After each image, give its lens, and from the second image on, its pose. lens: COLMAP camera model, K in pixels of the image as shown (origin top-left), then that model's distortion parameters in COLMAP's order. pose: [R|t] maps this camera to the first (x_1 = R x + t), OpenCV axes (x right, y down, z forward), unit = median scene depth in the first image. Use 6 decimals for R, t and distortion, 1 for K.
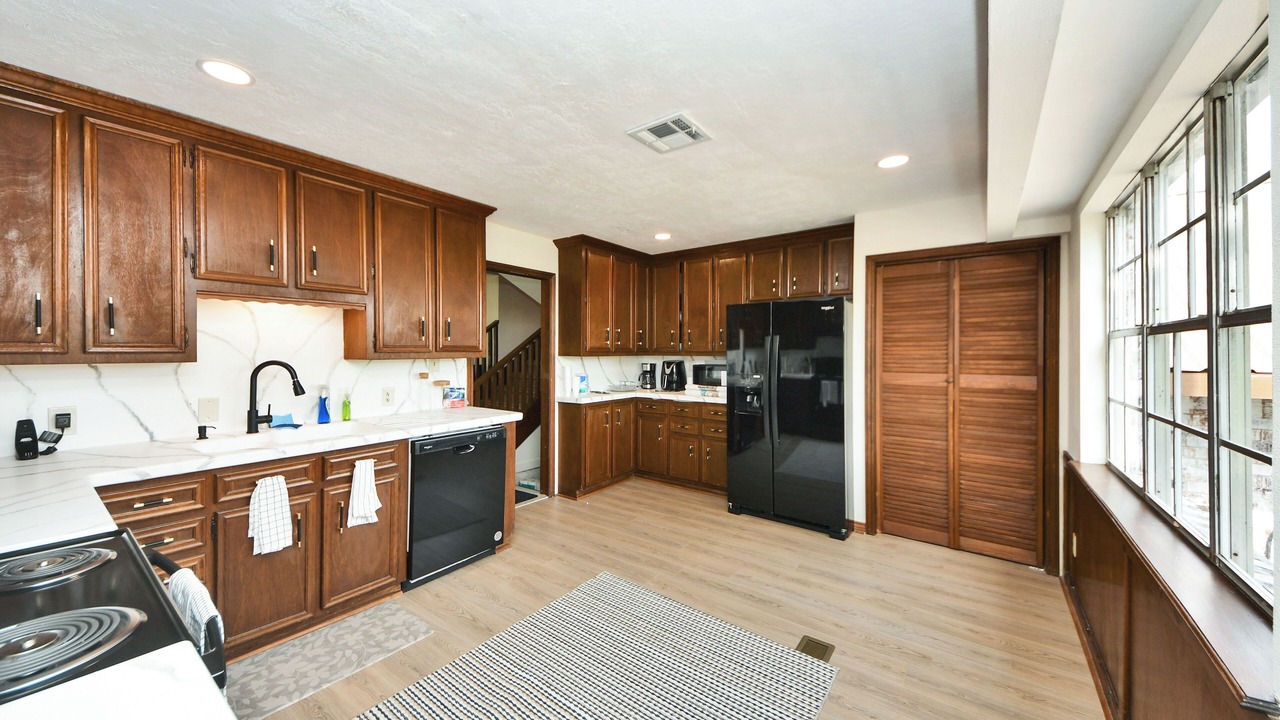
lens RADIAL K [[448.1, 0, 631.1], [0, 448.1, 359.4], [0, 0, 1]] dist [0.065233, -0.029314]
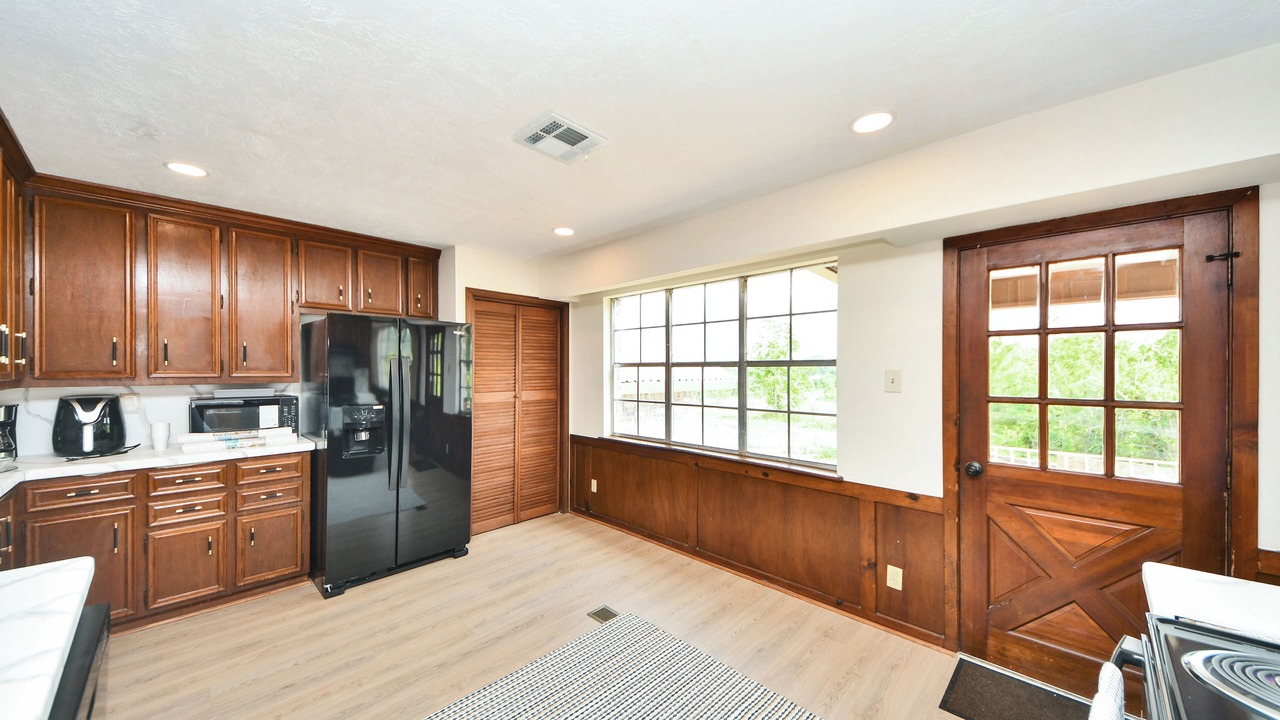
lens RADIAL K [[448.5, 0, 627.5], [0, 448.5, 376.5], [0, 0, 1]] dist [0.067501, -0.029181]
pose [[0.136274, -0.015635, 0.990548, -0.602615], [0.016434, 0.999774, 0.013519, -0.026230], [-0.990535, 0.014436, 0.136500, 0.561765]]
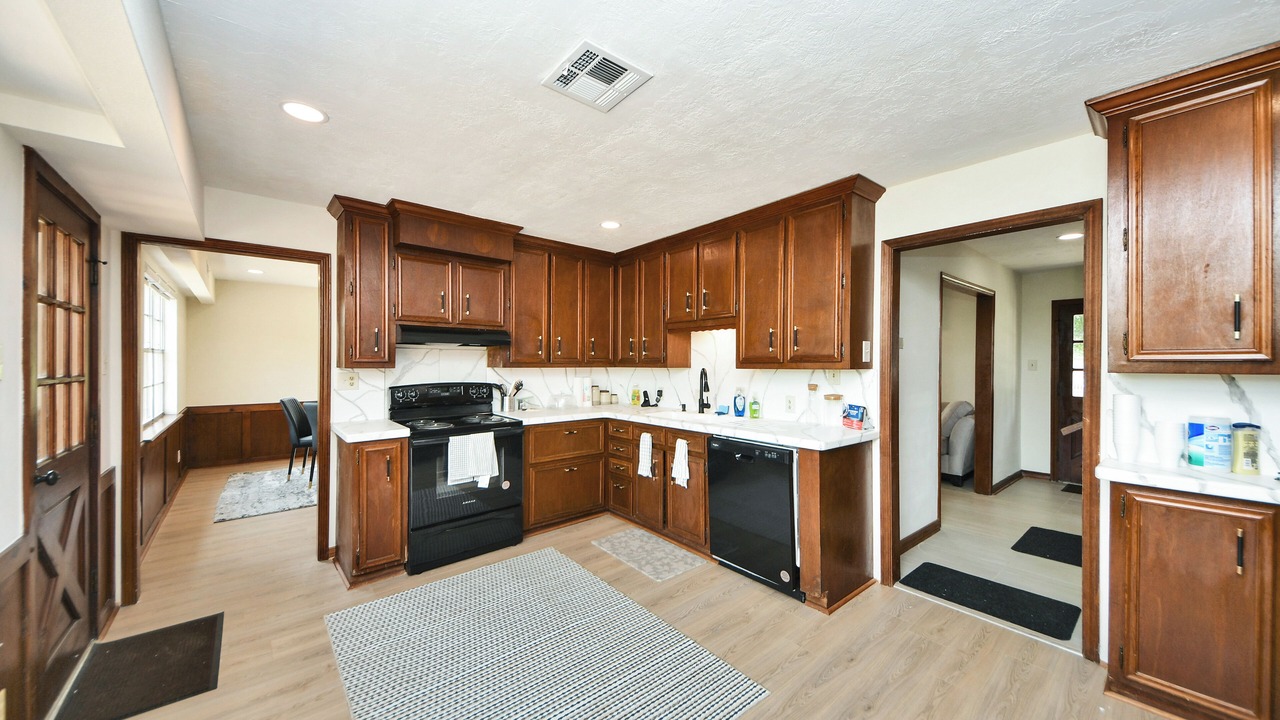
lens RADIAL K [[448.1, 0, 631.1], [0, 448.1, 359.4], [0, 0, 1]] dist [0.065233, -0.029314]
pose [[-0.225311, -0.011872, -0.974215, 0.638750], [-0.023192, 0.999708, -0.006819, -0.009265], [0.974011, 0.021058, -0.225520, 0.929235]]
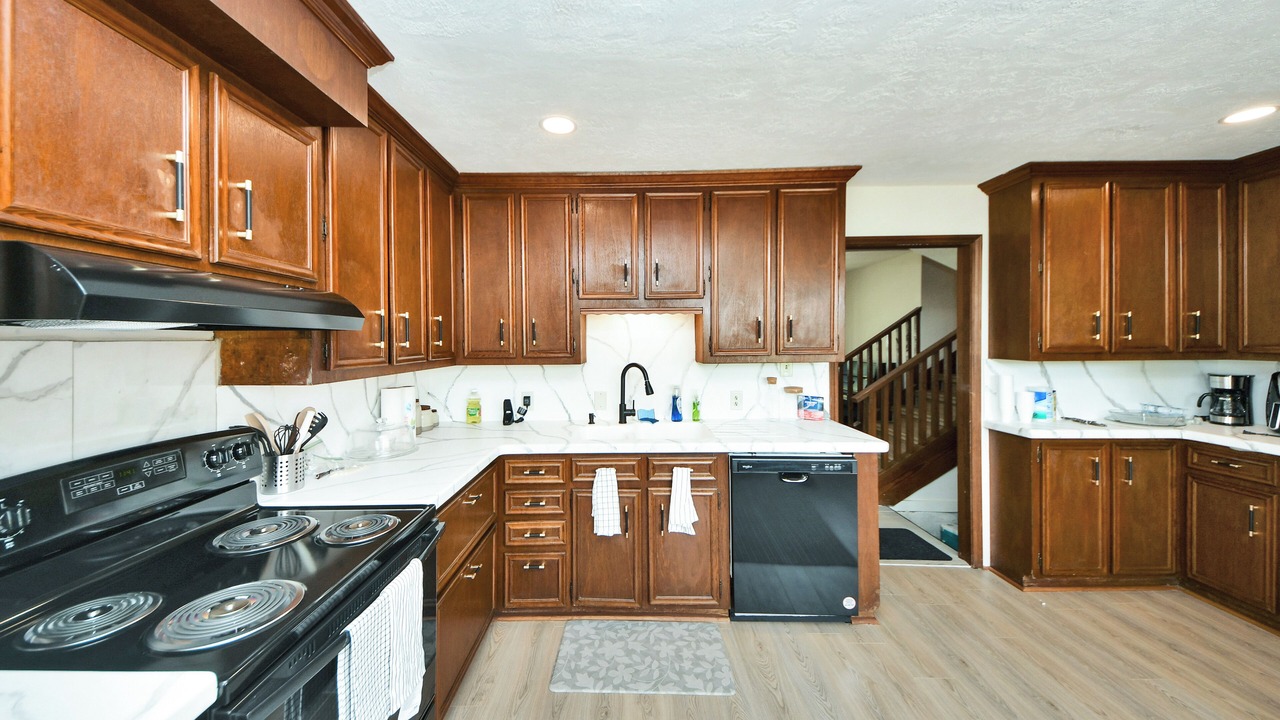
lens RADIAL K [[451.2, 0, 629.1], [0, 451.2, 347.4], [0, 0, 1]] dist [0.066087, -0.024403]
pose [[0.601658, 0.003301, -0.798747, 0.102101], [-0.007525, 0.999971, -0.001536, -0.029127], [0.798718, 0.006935, 0.601665, 0.257805]]
